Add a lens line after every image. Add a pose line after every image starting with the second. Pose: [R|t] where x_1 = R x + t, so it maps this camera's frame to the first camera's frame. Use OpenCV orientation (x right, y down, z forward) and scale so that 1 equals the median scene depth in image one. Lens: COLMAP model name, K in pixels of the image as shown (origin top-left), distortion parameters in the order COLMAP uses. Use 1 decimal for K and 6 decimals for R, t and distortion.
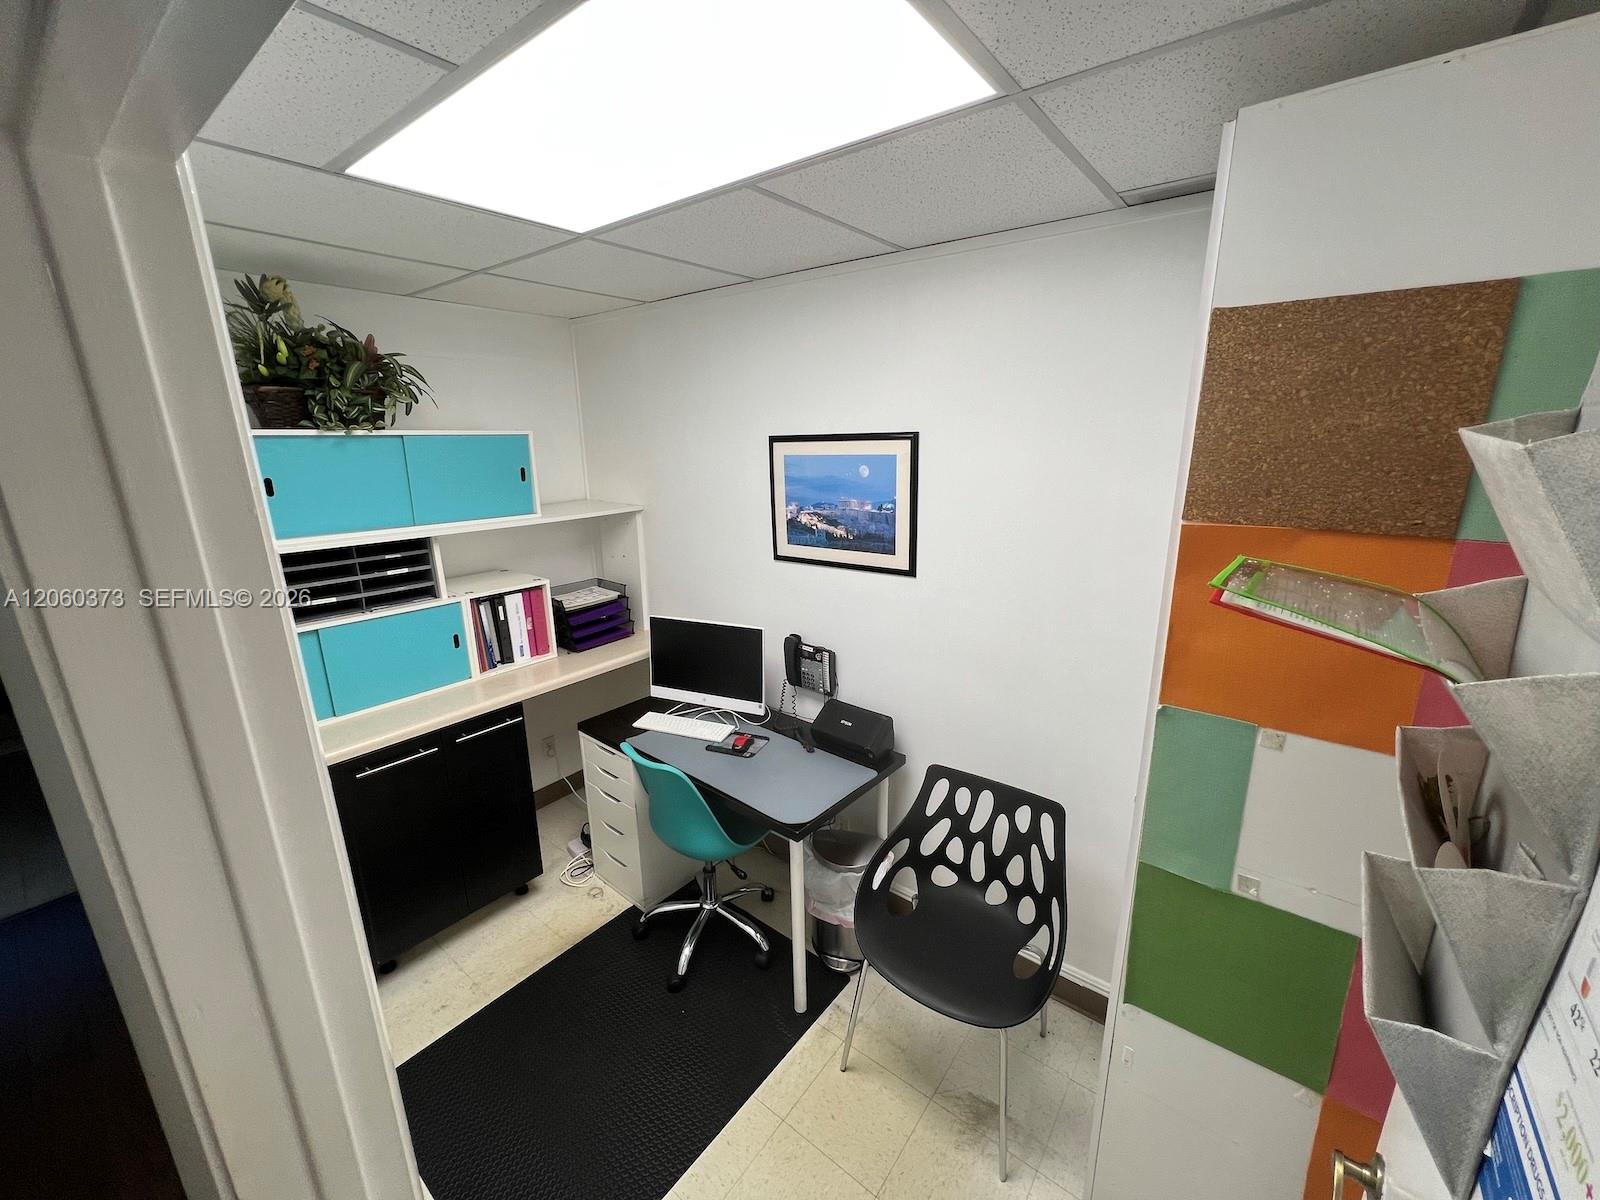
lens RADIAL K [[639.3, 0, 799.9], [0, 639.3, 600.2], [0, 0, 1]] dist [0.001294, 0.000695]
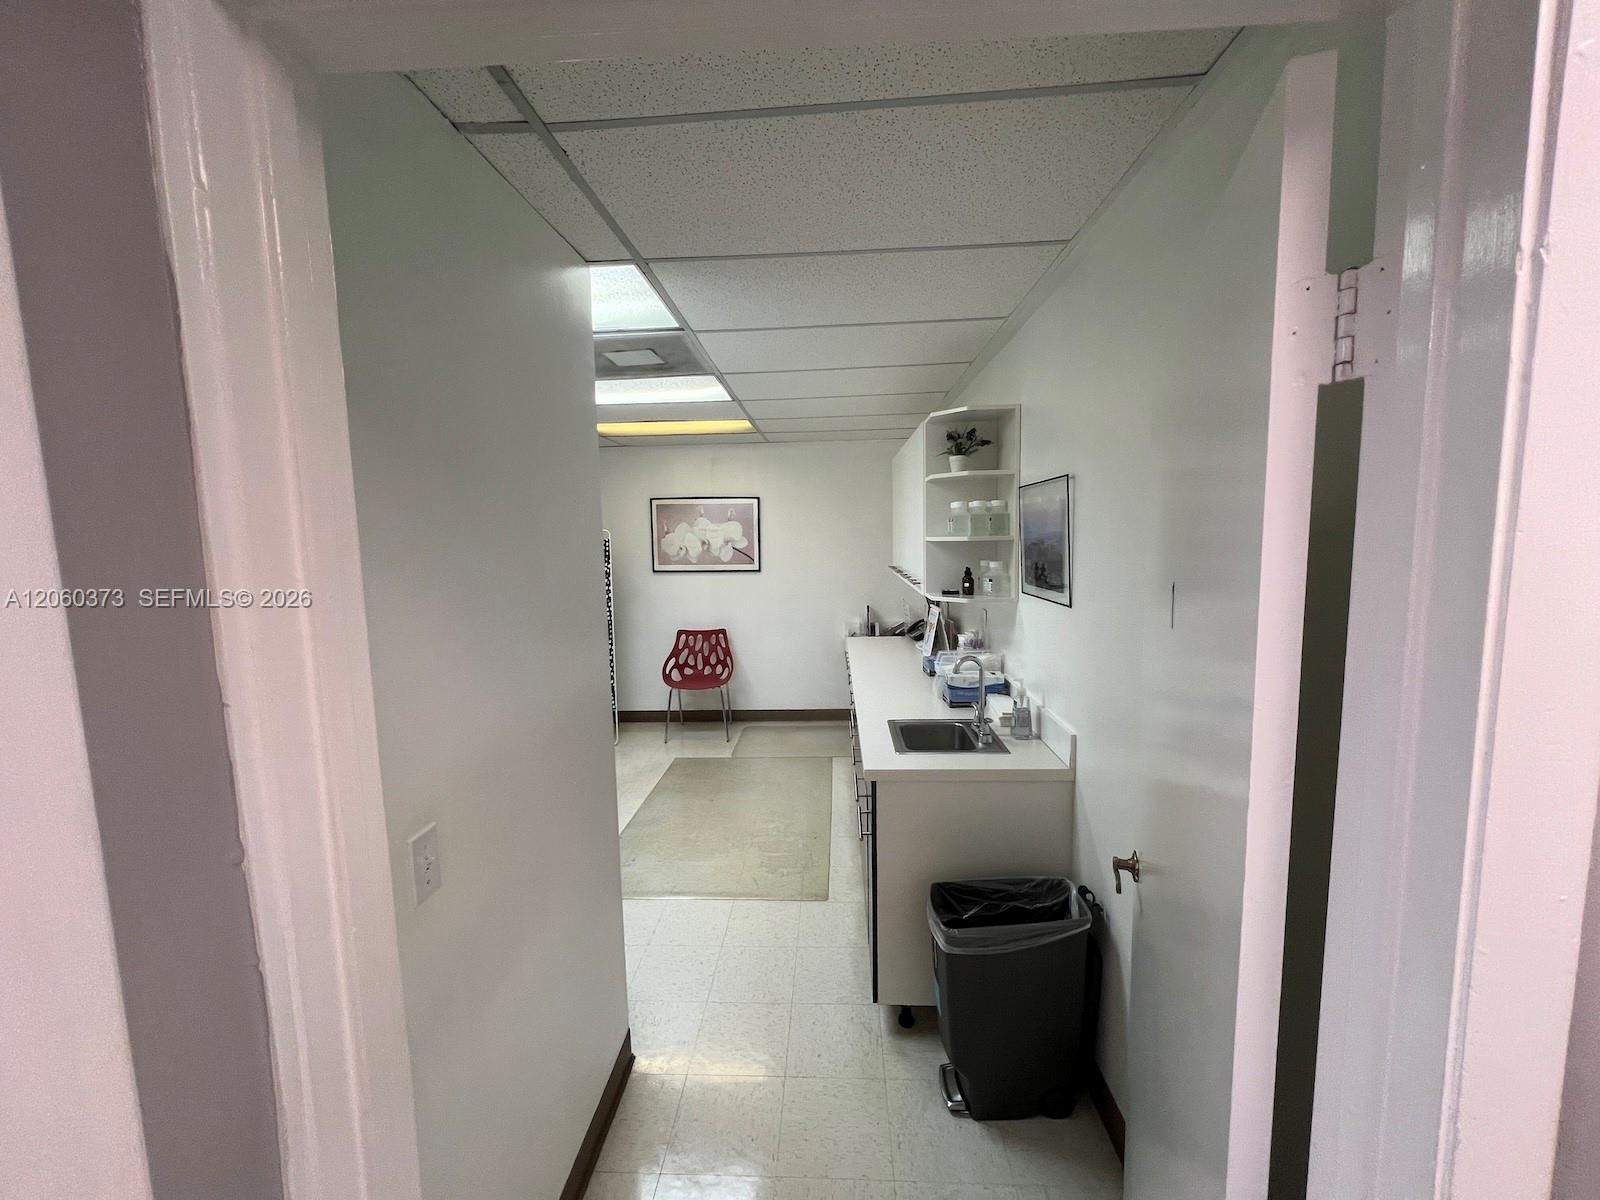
lens RADIAL K [[639.3, 0, 799.9], [0, 639.3, 601.5], [0, 0, 1]] dist [0.001294, 0.000695]
pose [[0.819389, -0.068093, 0.569179, -0.906316], [0.159937, 0.980646, -0.112927, 0.531125], [-0.550474, 0.183564, 0.814422, -1.505923]]
